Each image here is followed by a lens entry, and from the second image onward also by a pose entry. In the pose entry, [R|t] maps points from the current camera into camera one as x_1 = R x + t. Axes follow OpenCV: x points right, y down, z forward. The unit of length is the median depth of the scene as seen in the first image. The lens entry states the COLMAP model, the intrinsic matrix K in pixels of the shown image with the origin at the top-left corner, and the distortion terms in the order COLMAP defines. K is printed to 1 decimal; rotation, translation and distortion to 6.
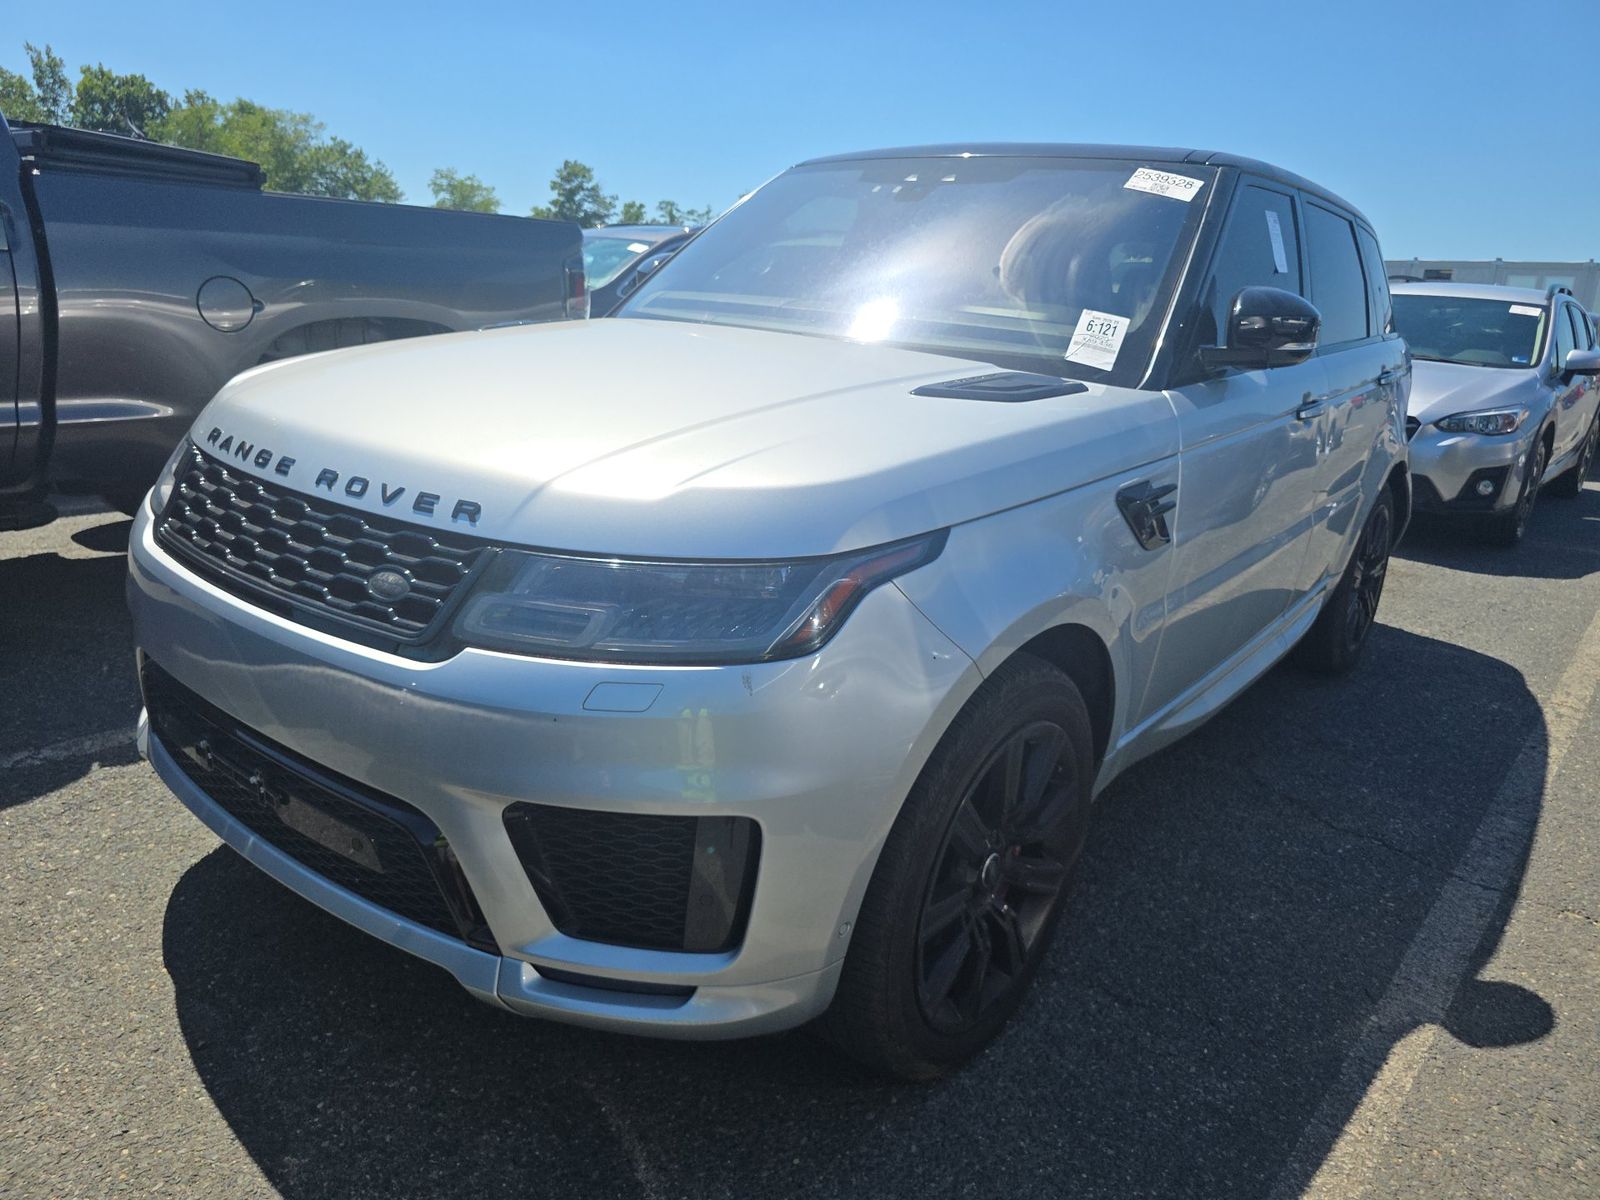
lens RADIAL K [[1072.5, 0, 800.0], [0, 1072.5, 600.0], [0, 0, 1]] dist [0.034578, -0.033038]
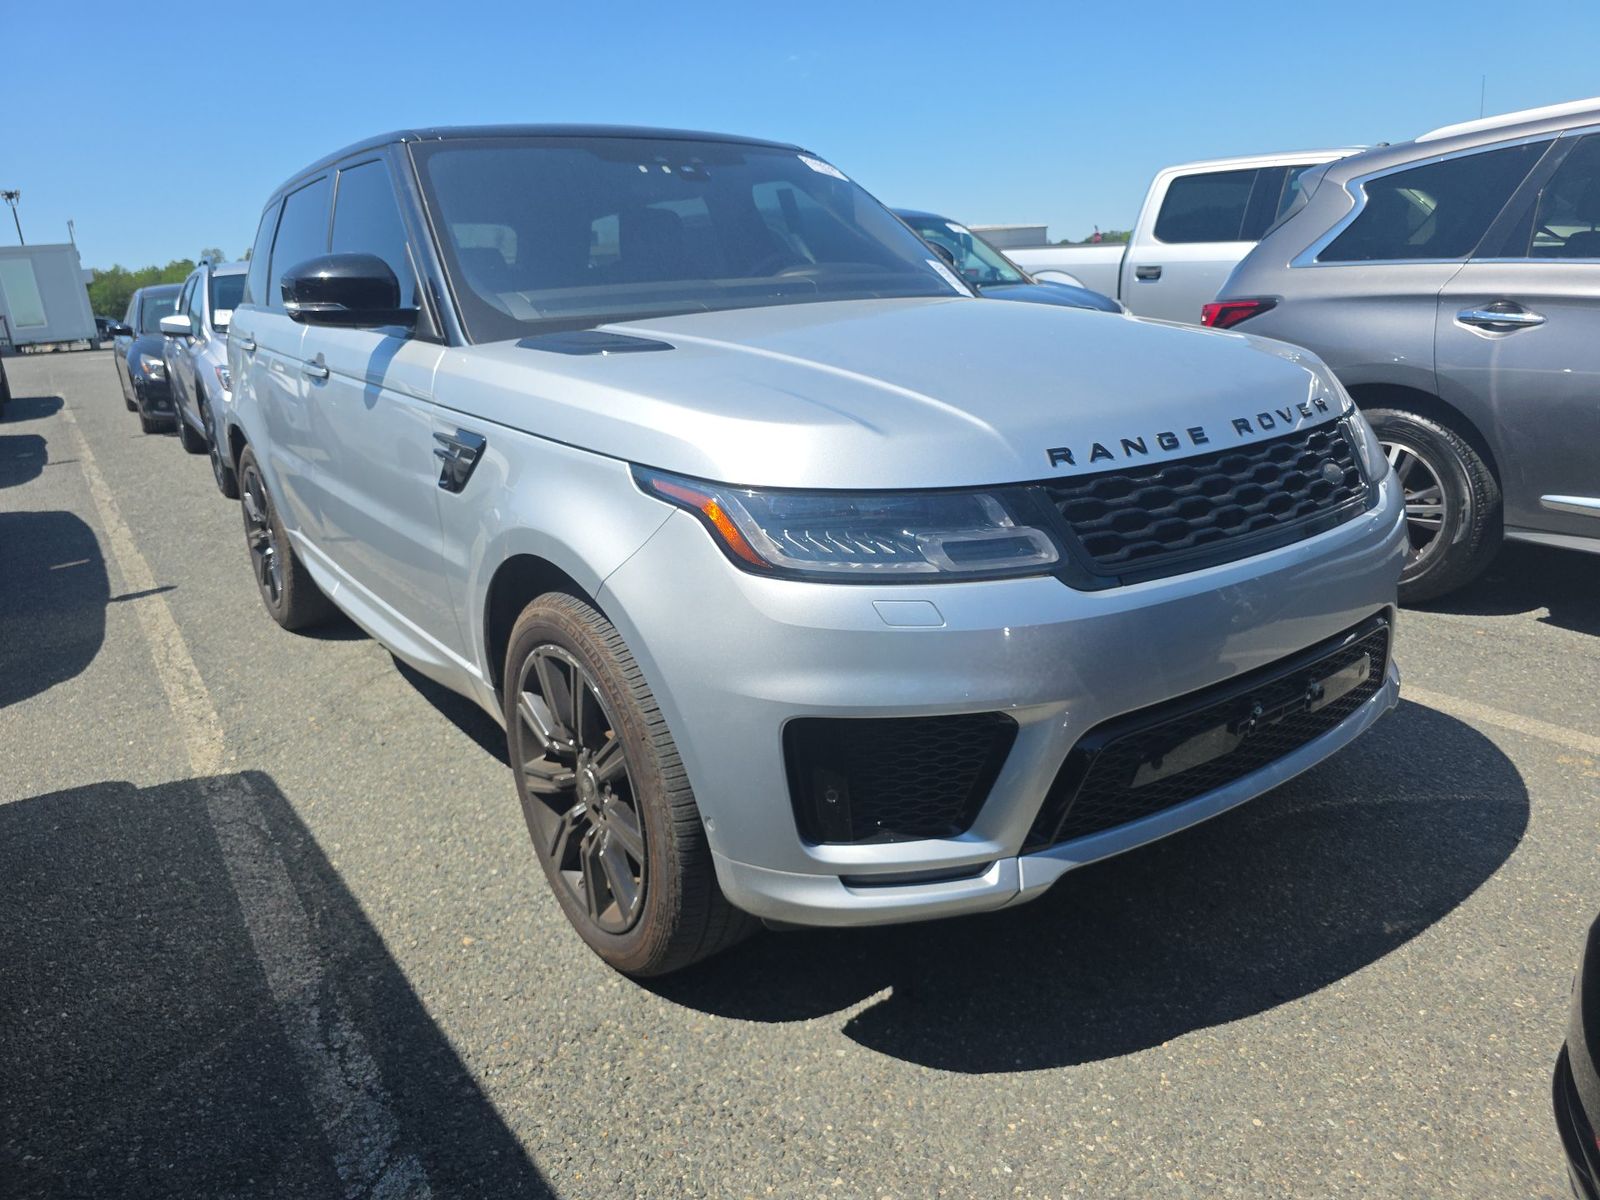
lens RADIAL K [[1072.5, 0, 800.0], [0, 1072.5, 600.0], [0, 0, 1]] dist [0.034578, -0.033038]
pose [[0.265952, -0.361578, 0.893606, -1.673053], [0.327319, 0.905788, 0.269092, -0.412381], [-0.906715, 0.220928, 0.359247, 1.079831]]
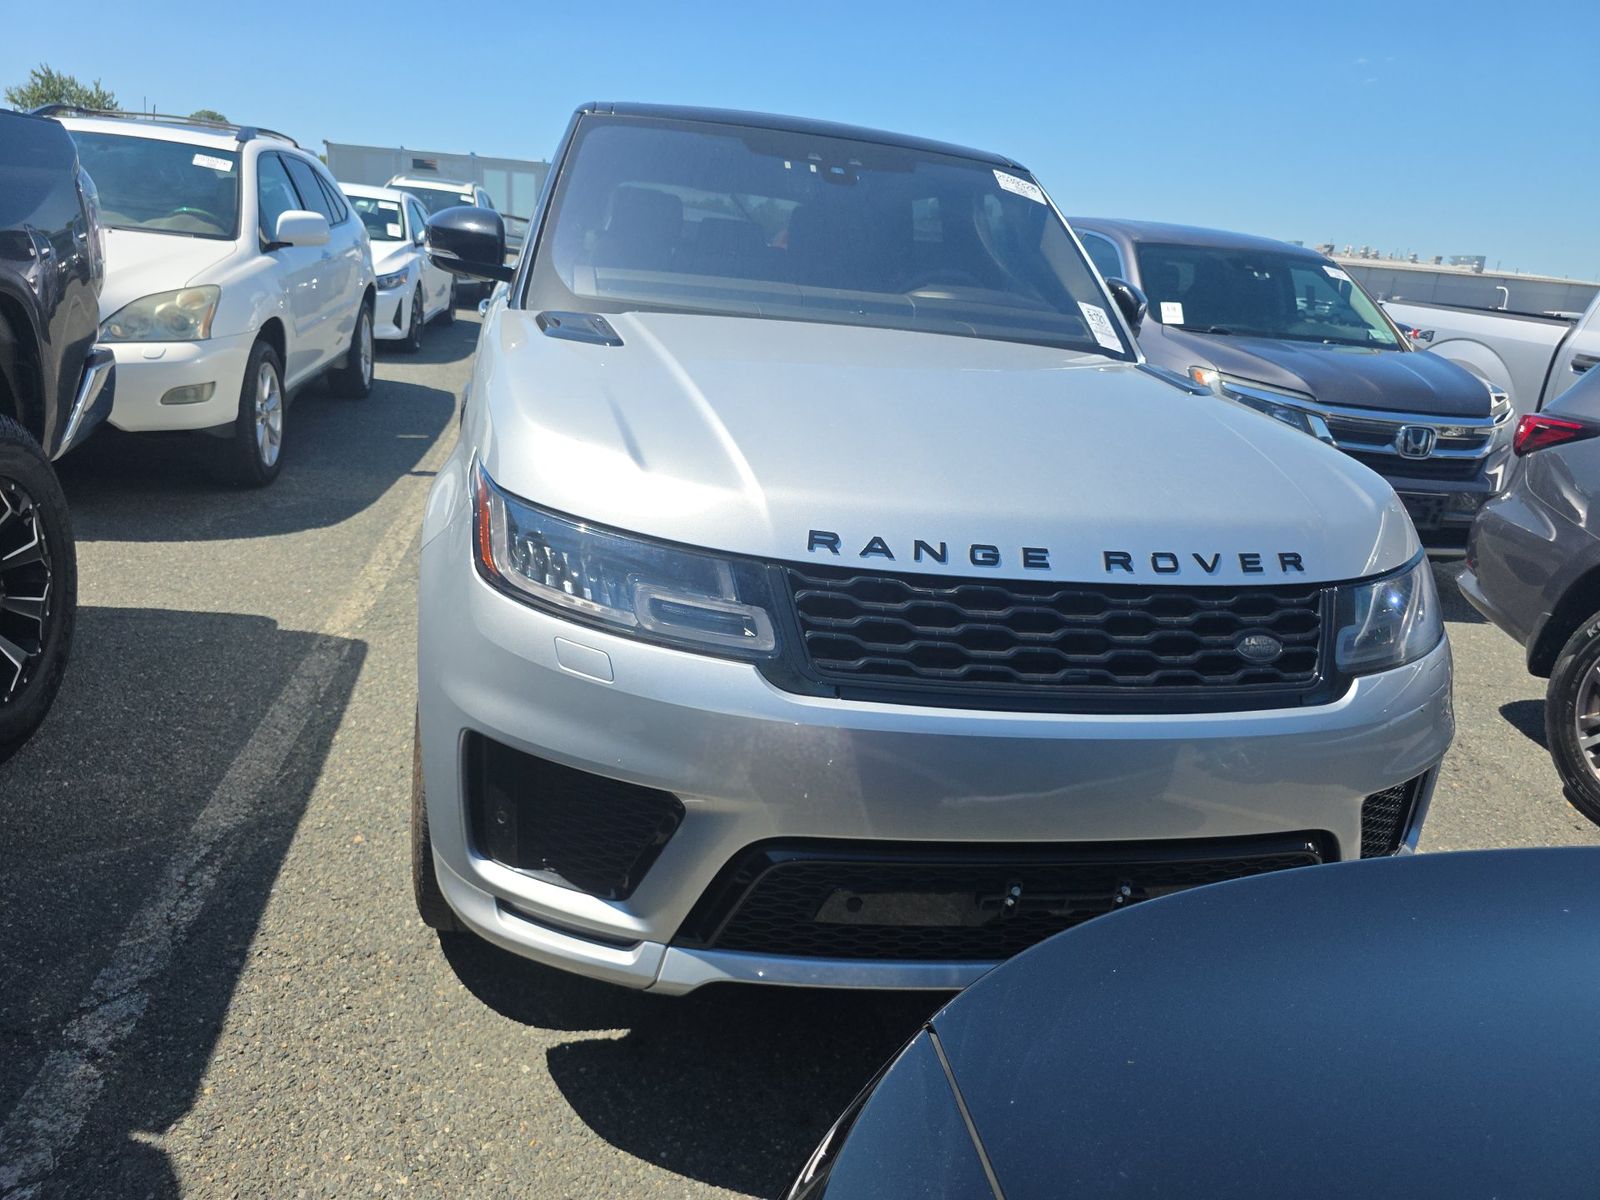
lens RADIAL K [[1072.5, 0, 800.0], [0, 1072.5, 600.0], [0, 0, 1]] dist [0.034578, -0.033038]
pose [[0.647546, -0.248601, 0.720334, -1.329705], [0.156722, 0.968528, 0.193371, -0.311288], [-0.745736, -0.012325, 0.666128, 0.597170]]
